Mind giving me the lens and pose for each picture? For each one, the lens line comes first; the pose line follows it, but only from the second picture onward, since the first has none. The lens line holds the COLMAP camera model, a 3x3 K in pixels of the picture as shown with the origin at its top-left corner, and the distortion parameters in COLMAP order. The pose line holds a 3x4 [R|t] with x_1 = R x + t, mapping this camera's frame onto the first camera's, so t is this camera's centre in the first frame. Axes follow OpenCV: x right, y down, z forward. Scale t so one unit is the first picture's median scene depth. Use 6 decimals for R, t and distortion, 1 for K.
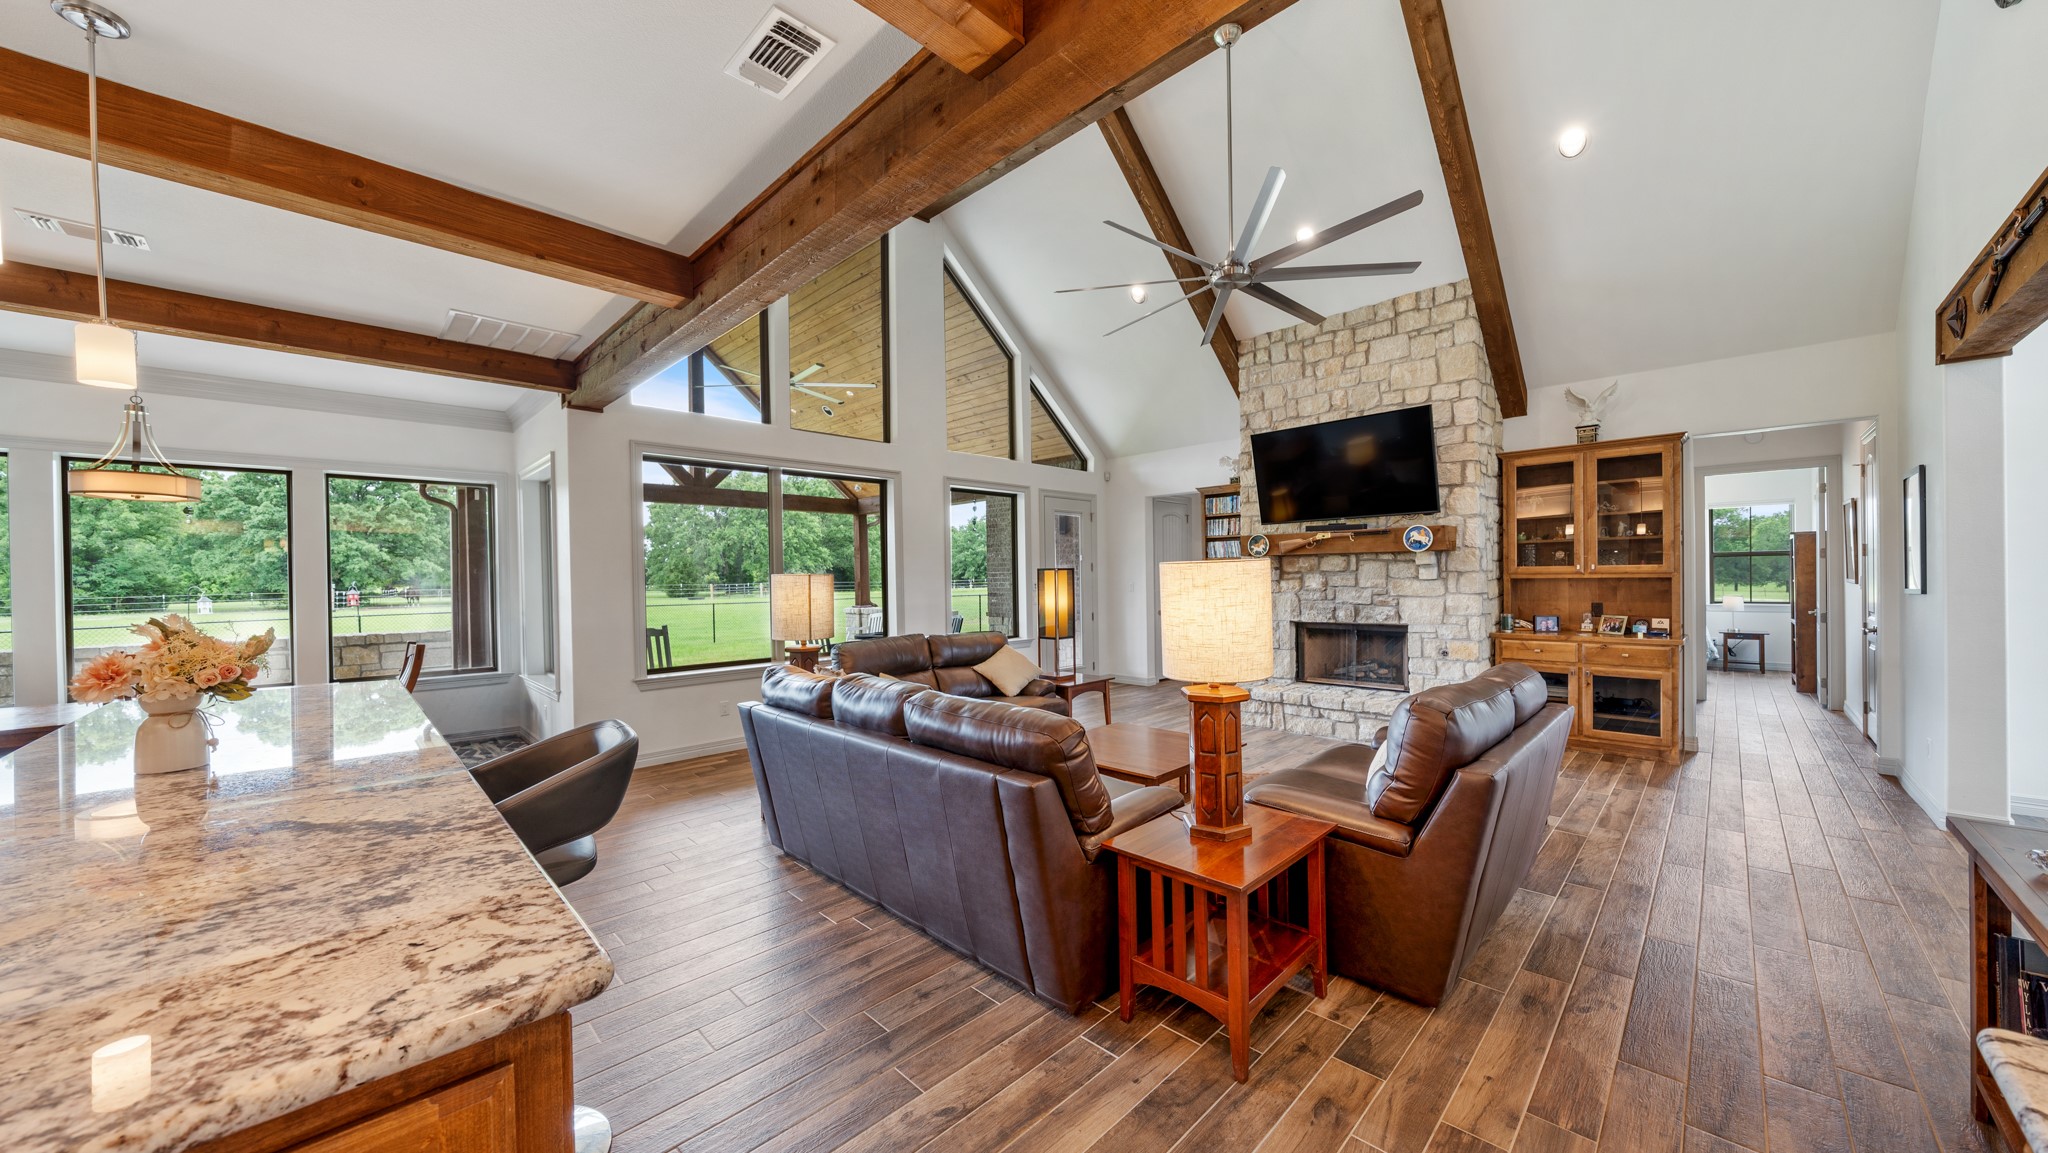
lens RADIAL K [[703.7, 0, 1019.2], [0, 703.7, 580.9], [0, 0, 1]] dist [-0.002204, -0.000100]
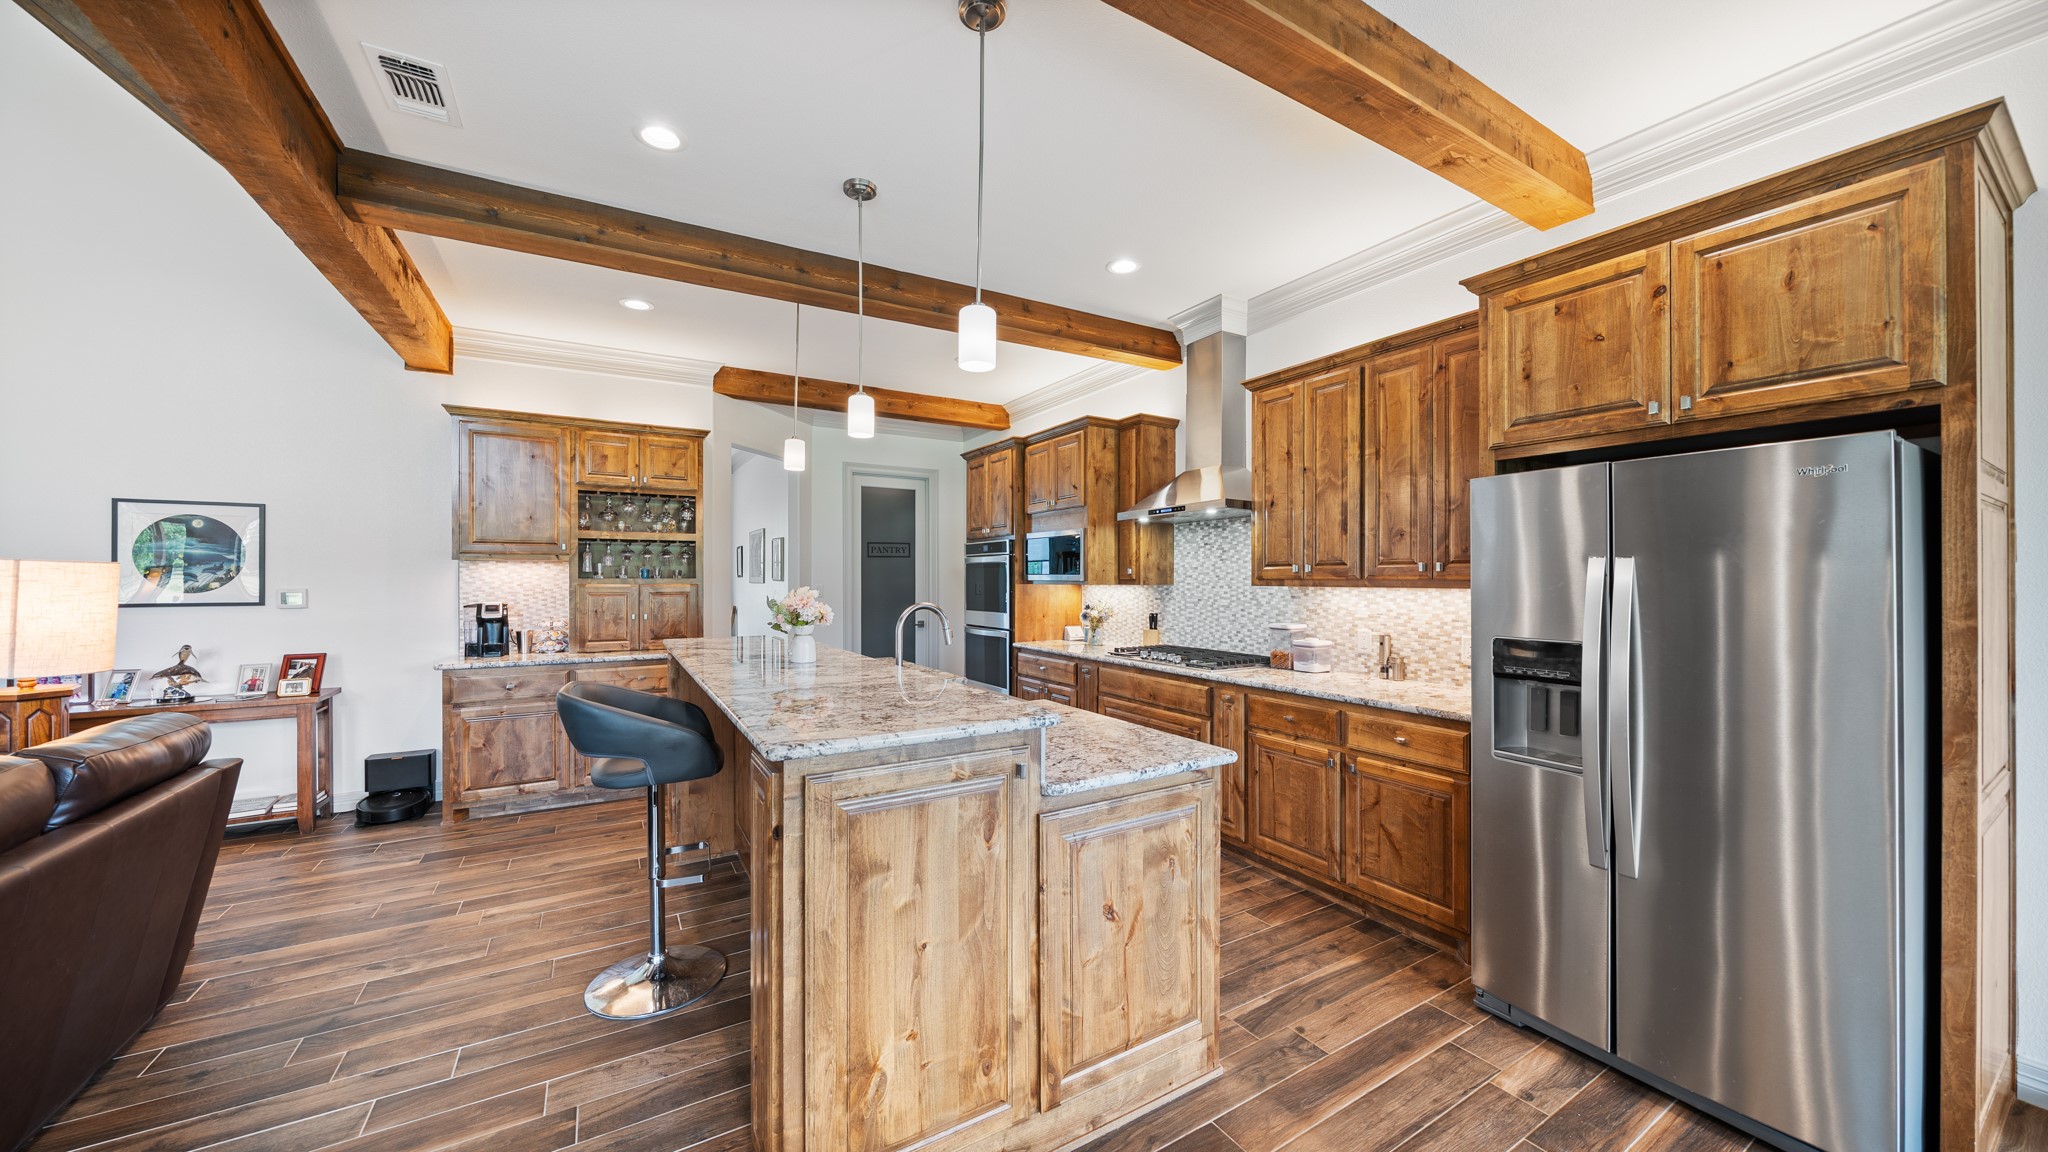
lens RADIAL K [[701.3, 0, 1029.1], [0, 701.3, 581.0], [0, 0, 1]] dist [-0.006233, -0.000118]
pose [[-0.974889, 0.014269, 0.222232, -0.478468], [0.015171, 0.999882, 0.002354, 0.006909], [-0.222172, 0.005666, -0.974991, 0.589222]]
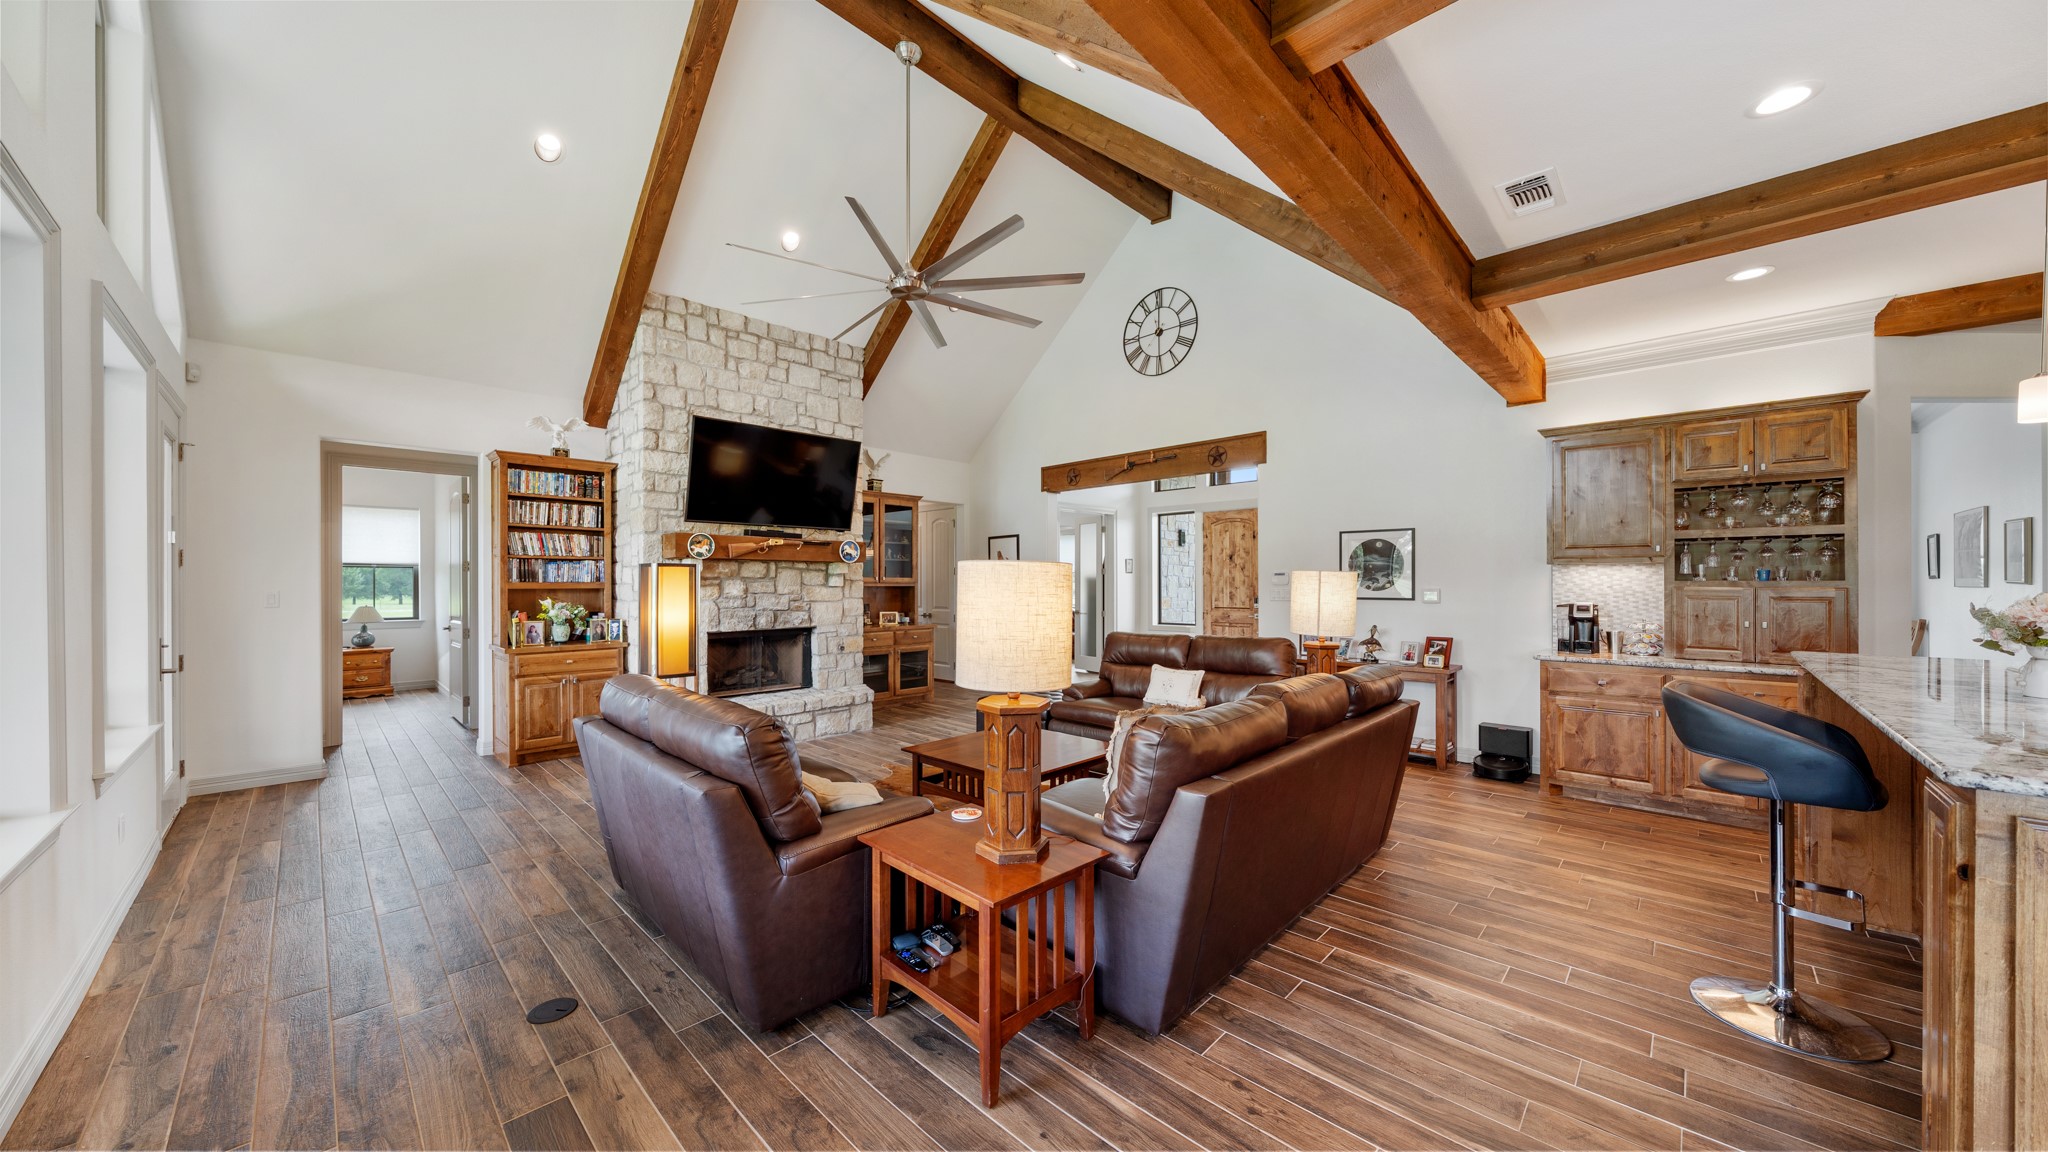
lens RADIAL K [[701.3, 0, 1013.0], [0, 701.3, 579.0], [0, 0, 1]] dist [-0.006233, -0.000118]
pose [[-0.024871, 0.019208, 0.999506, -0.536594], [0.003591, 0.999811, -0.019124, 0.007900], [-0.999684, 0.003114, -0.024935, 0.658821]]
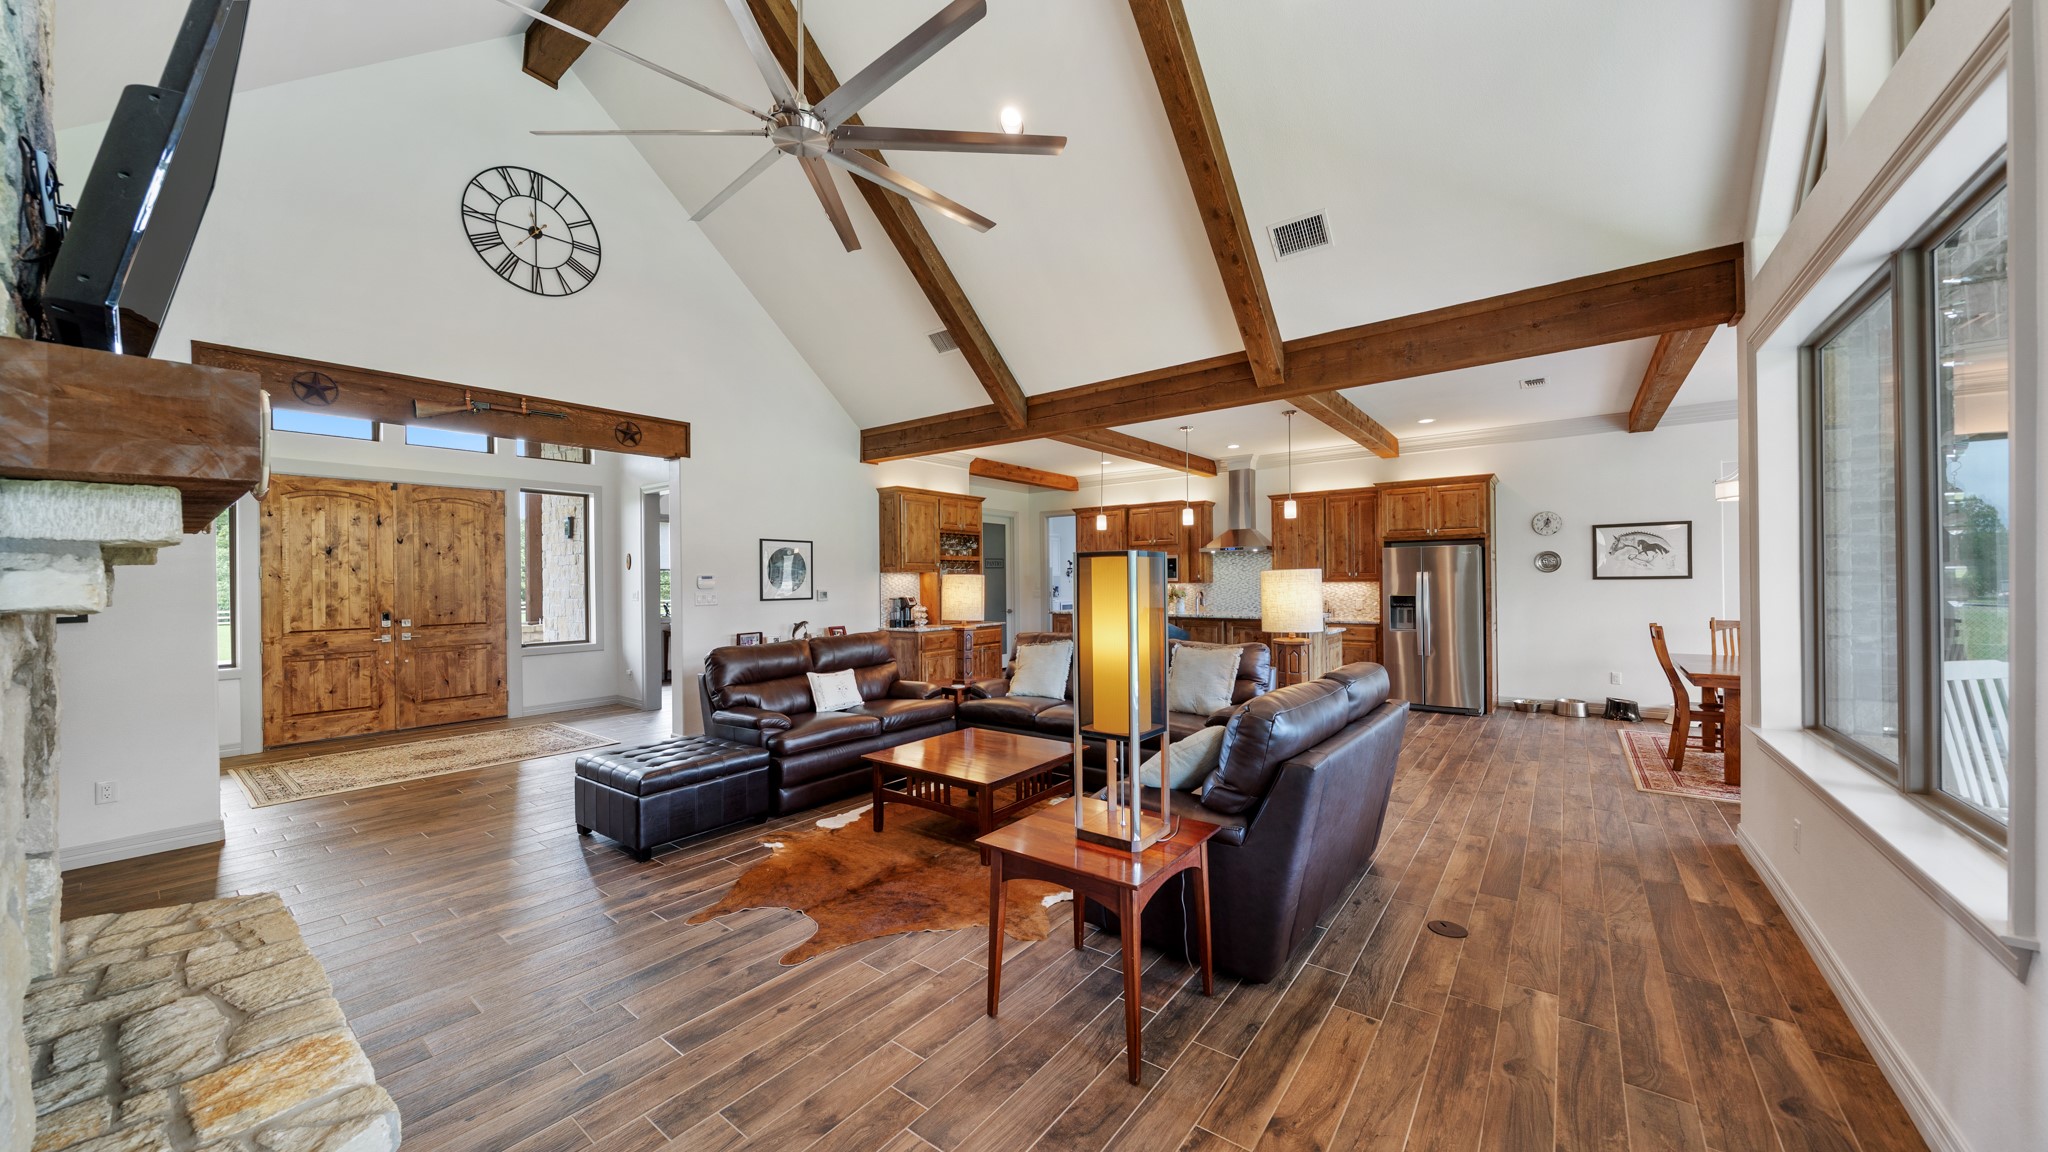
lens RADIAL K [[701.3, 0, 1055.8], [0, 701.3, 579.2], [0, 0, 1]] dist [-0.006233, -0.000118]
pose [[-0.985165, 0.024593, -0.169837, 0.120205], [0.024417, 0.999697, 0.003124, -0.004841], [0.169863, -0.001069, -0.985467, 1.256724]]
